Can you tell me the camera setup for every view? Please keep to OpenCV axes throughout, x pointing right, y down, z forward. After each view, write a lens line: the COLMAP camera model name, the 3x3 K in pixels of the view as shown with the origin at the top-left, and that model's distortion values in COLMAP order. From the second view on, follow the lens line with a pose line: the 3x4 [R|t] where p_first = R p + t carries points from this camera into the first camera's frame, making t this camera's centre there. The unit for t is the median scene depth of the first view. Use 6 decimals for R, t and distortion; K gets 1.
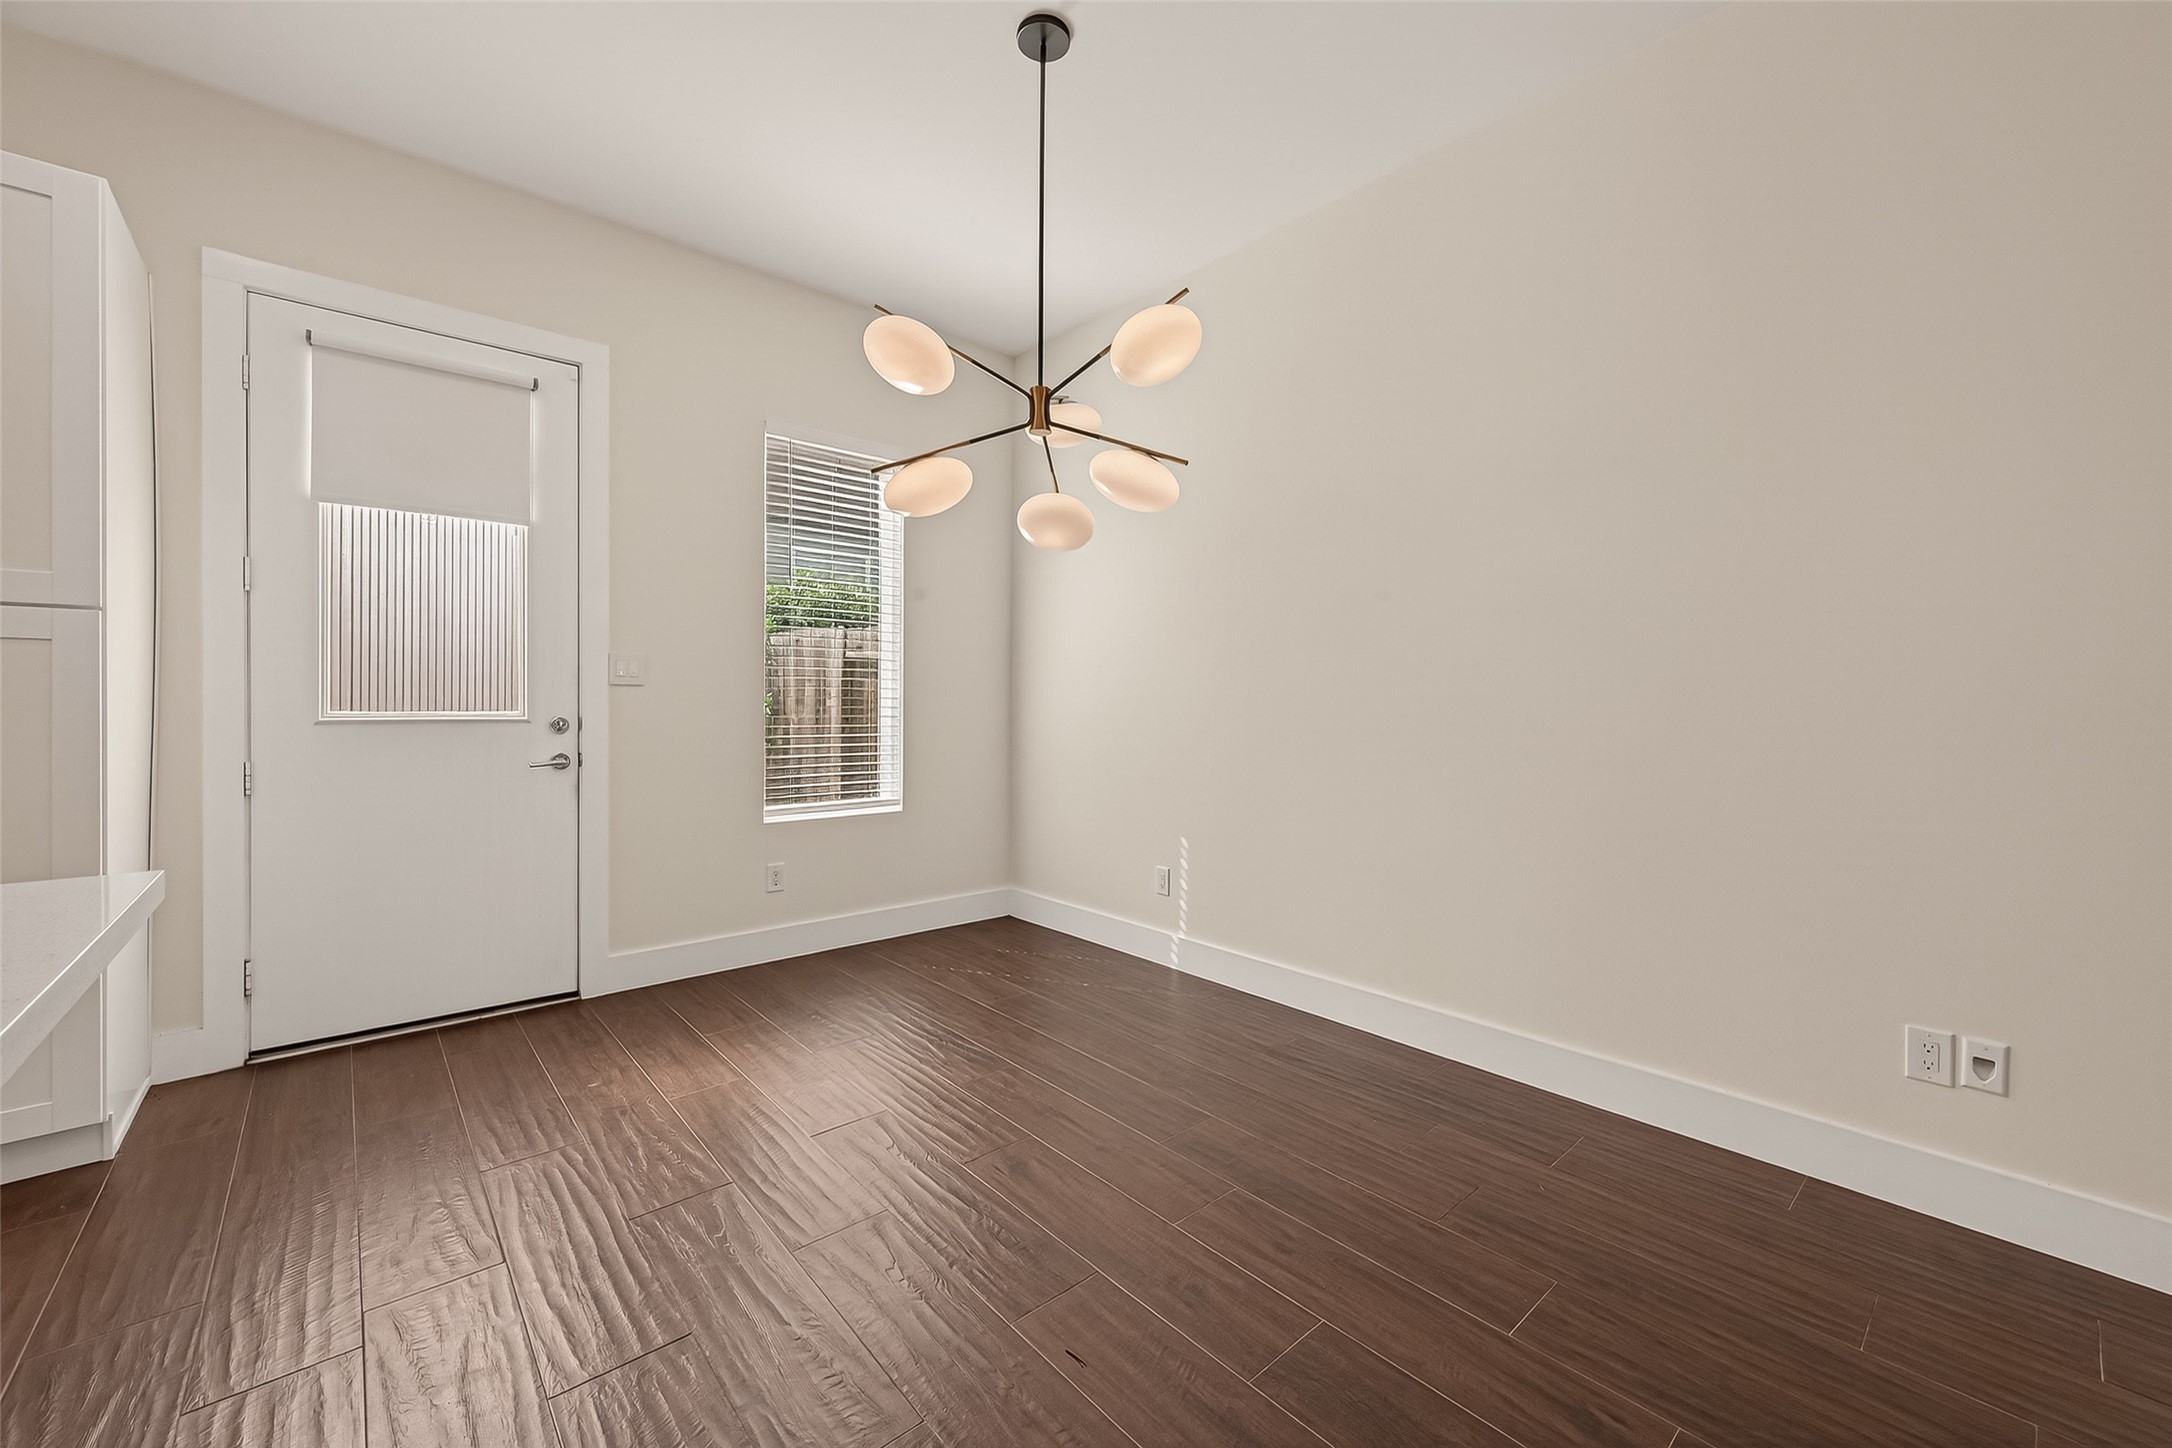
lens RADIAL K [[850.5, 0, 1089.3], [0, 850.5, 712.9], [0, 0, 1]] dist [-0.000987, -0.000121]
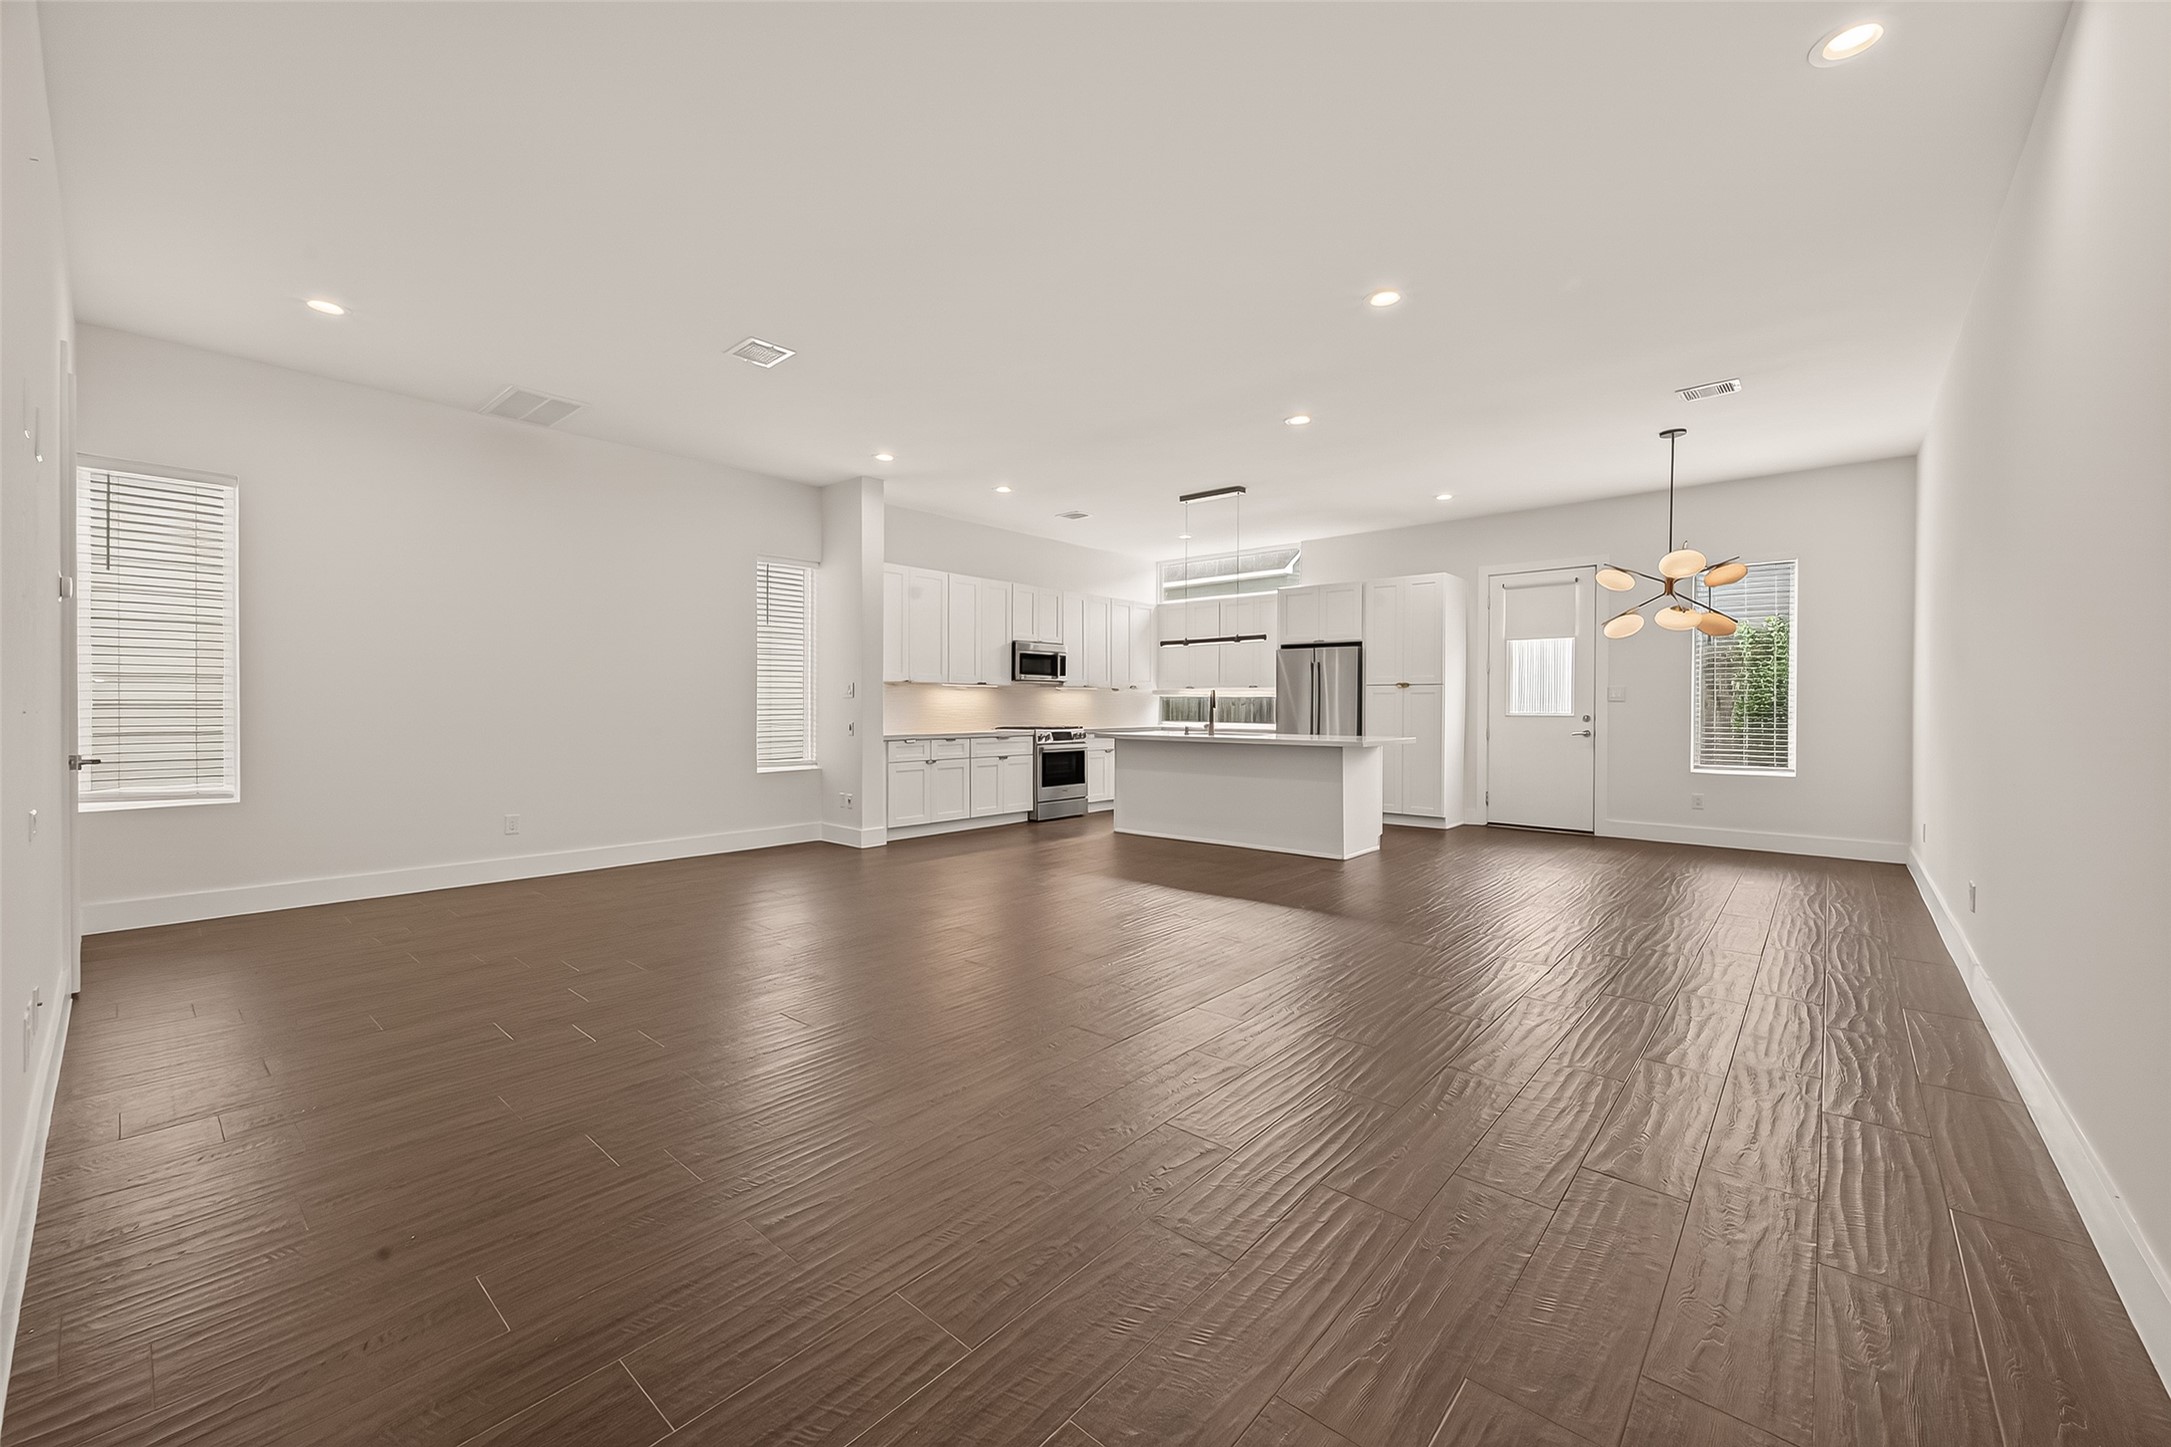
lens RADIAL K [[842.2, 0, 1085.5], [0, 842.2, 723.5], [0, 0, 1]] dist [0.003817, 0.000179]
pose [[0.121278, 0.013911, -0.992521, 1.557424], [-0.014132, 0.999825, 0.012287, 0.019069], [0.992518, 0.012536, 0.121453, -0.687332]]
